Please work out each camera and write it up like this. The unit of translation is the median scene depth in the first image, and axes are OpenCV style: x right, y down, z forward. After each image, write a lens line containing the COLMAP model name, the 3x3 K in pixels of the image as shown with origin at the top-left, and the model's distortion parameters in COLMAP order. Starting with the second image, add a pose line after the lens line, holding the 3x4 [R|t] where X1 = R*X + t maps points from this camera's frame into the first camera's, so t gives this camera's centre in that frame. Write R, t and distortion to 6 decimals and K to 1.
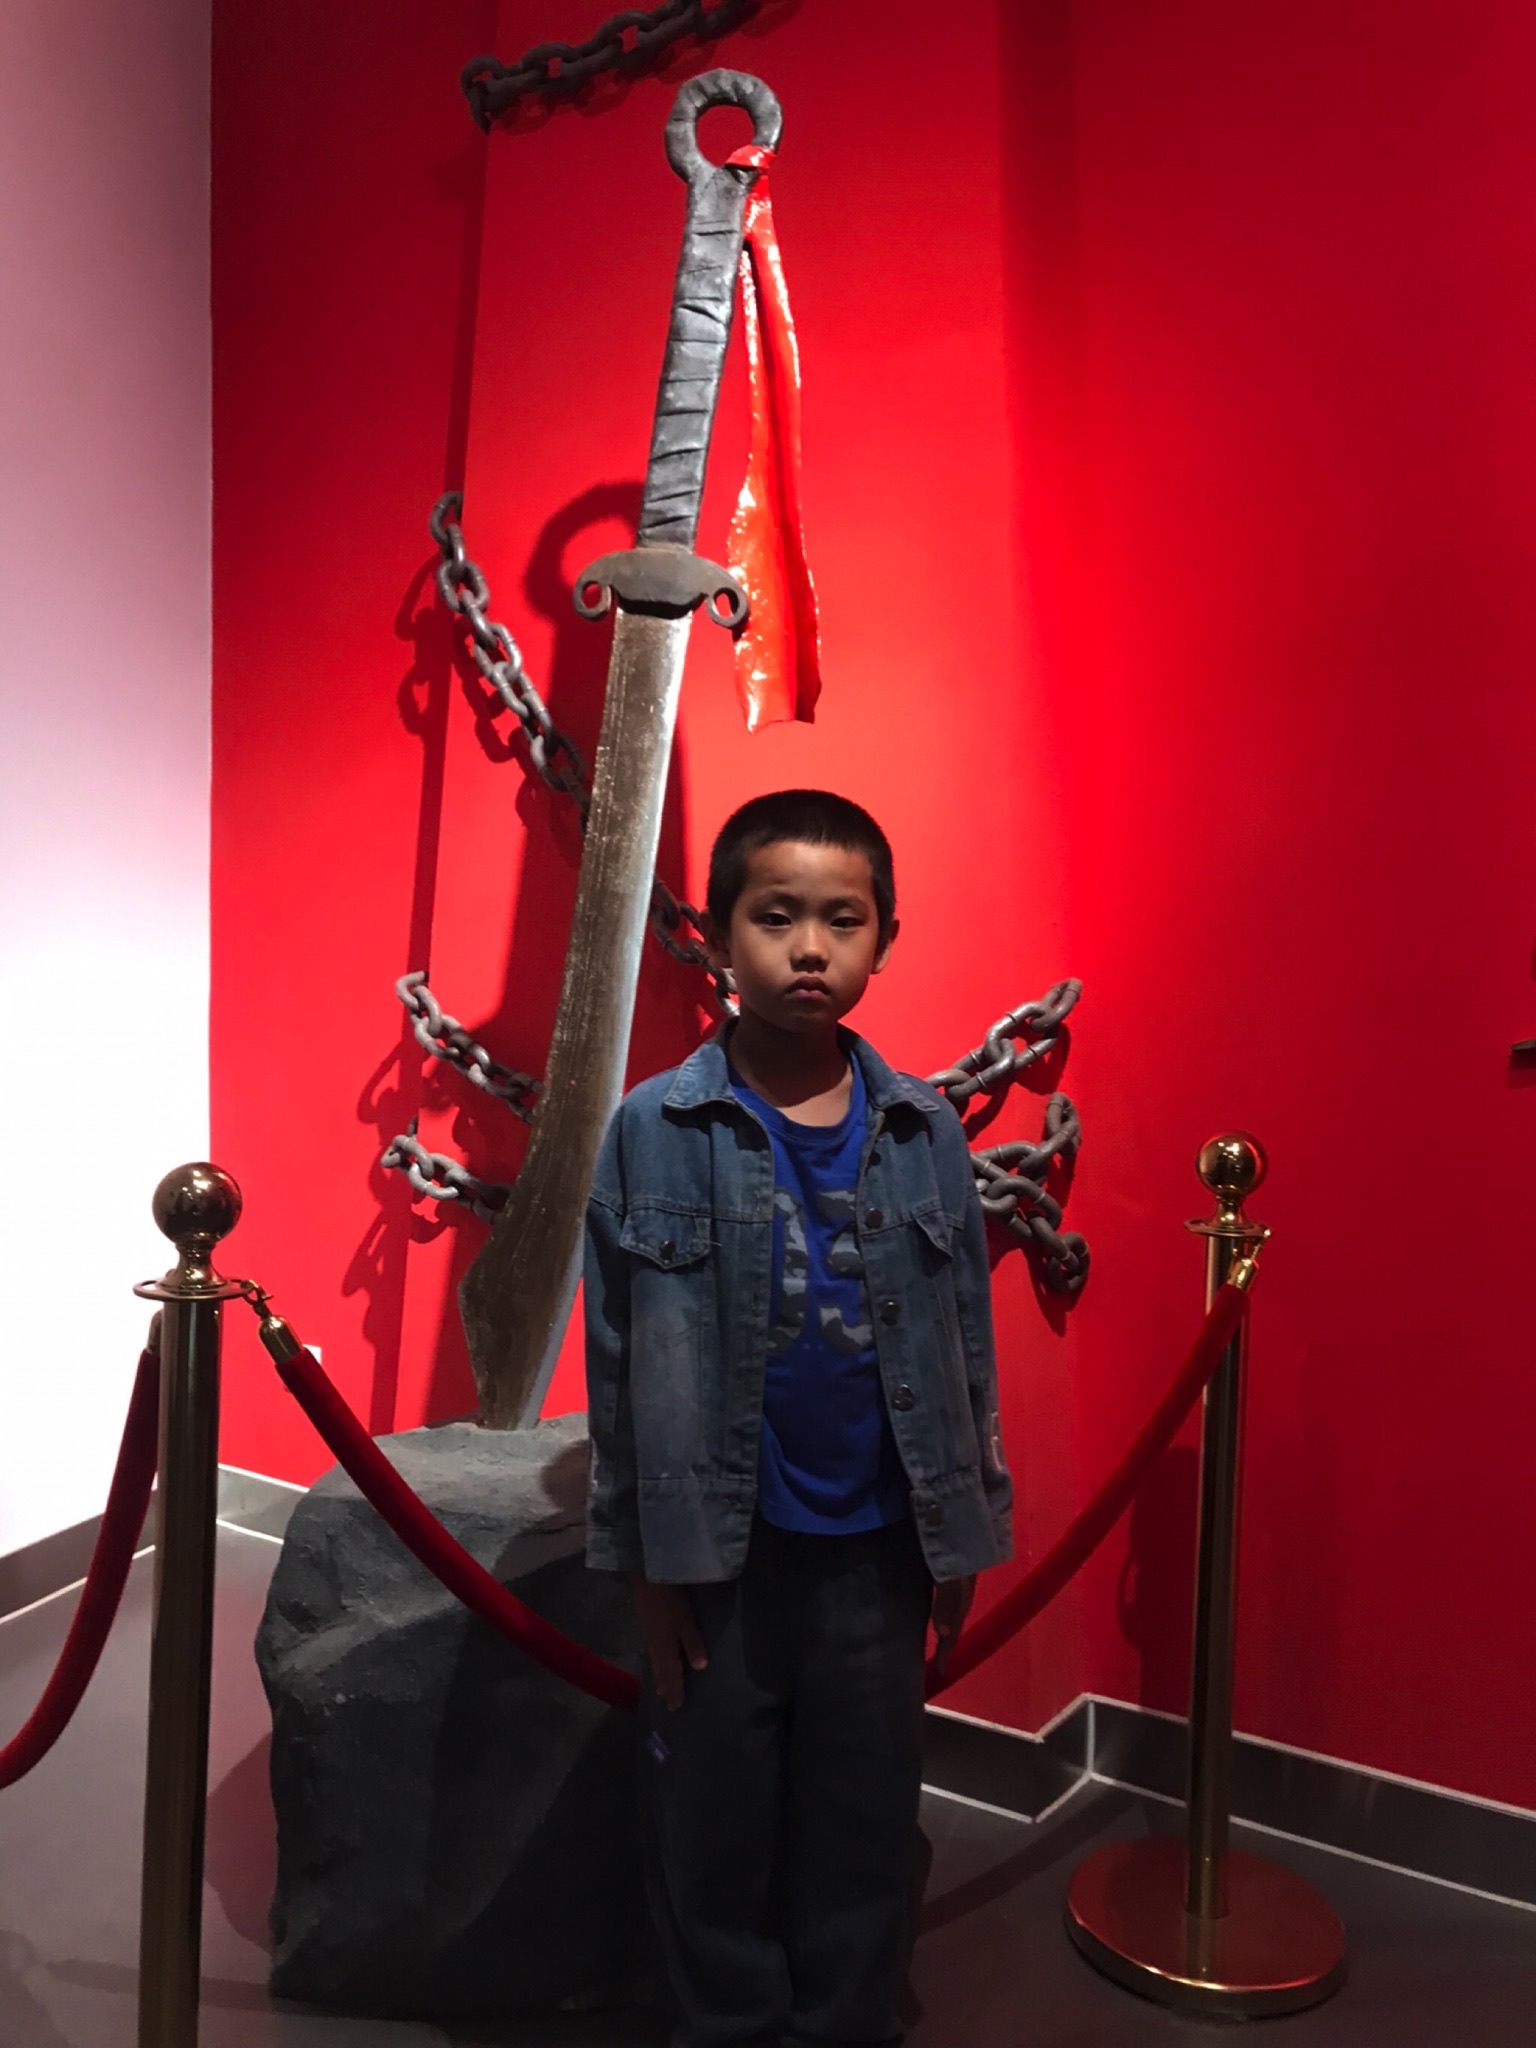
lens RADIAL K [[1642.0, 0, 768.0], [0, 1642.0, 1024.0], [0, 0, 1]] dist [0.076442, -0.157360]
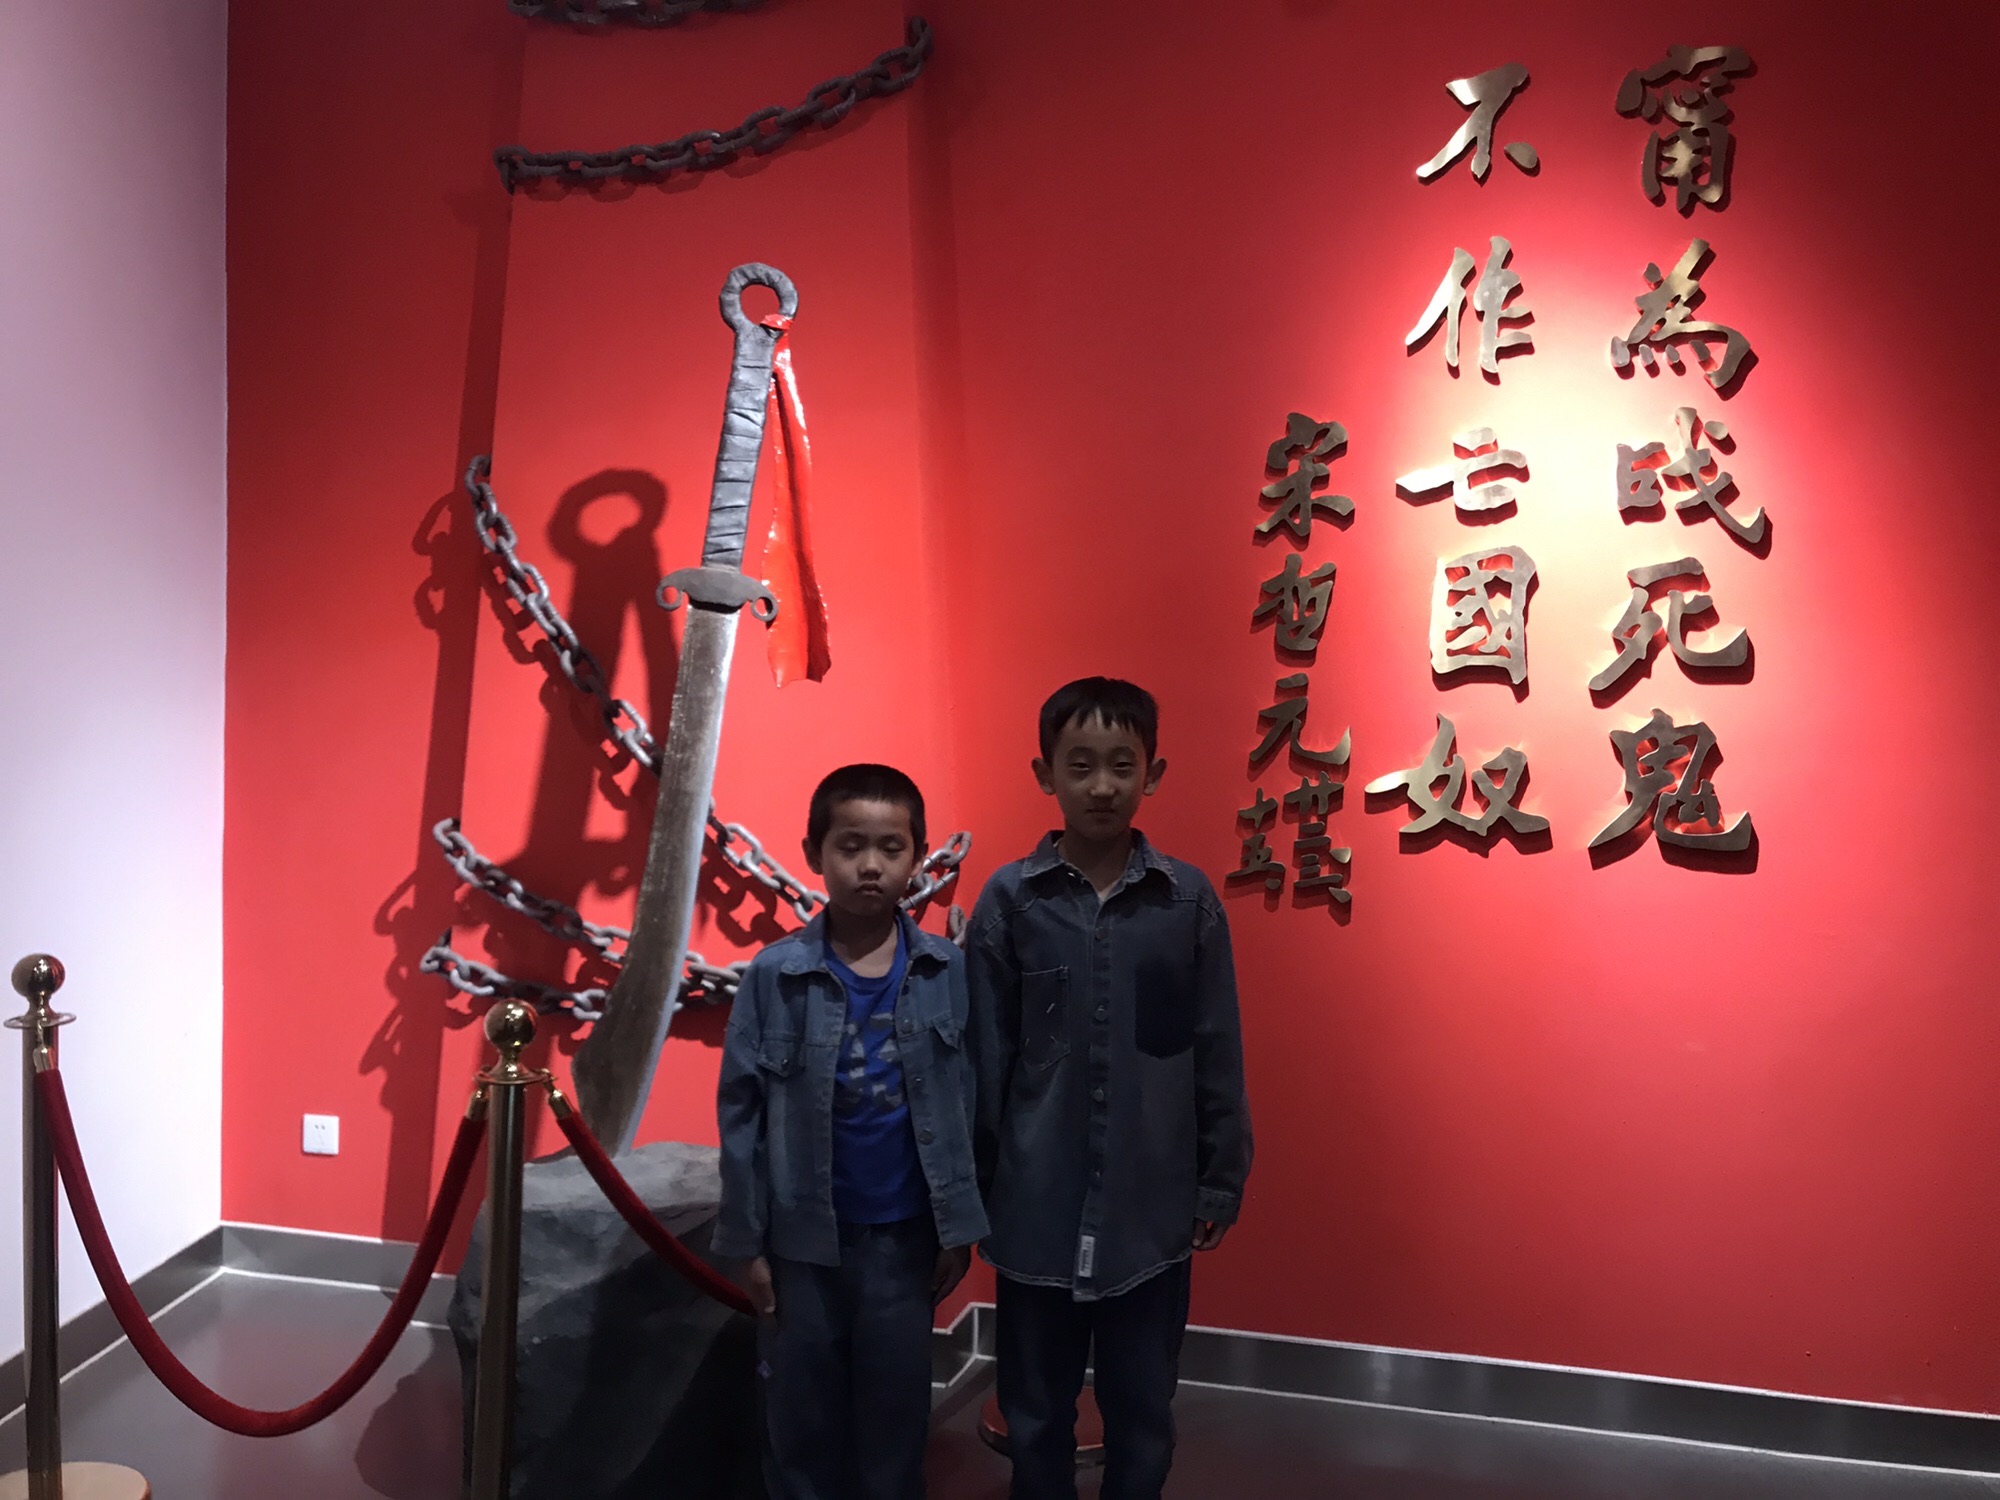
lens RADIAL K [[1603.5, 0, 1000.0], [0, 1603.5, 750.0], [0, 0, 1]] dist [0.076442, -0.157360]
pose [[0.951771, -0.010483, 0.306629, -0.268487], [0.012337, 0.999915, -0.004109, -0.107779], [-0.306560, 0.007694, 0.951820, -0.480051]]
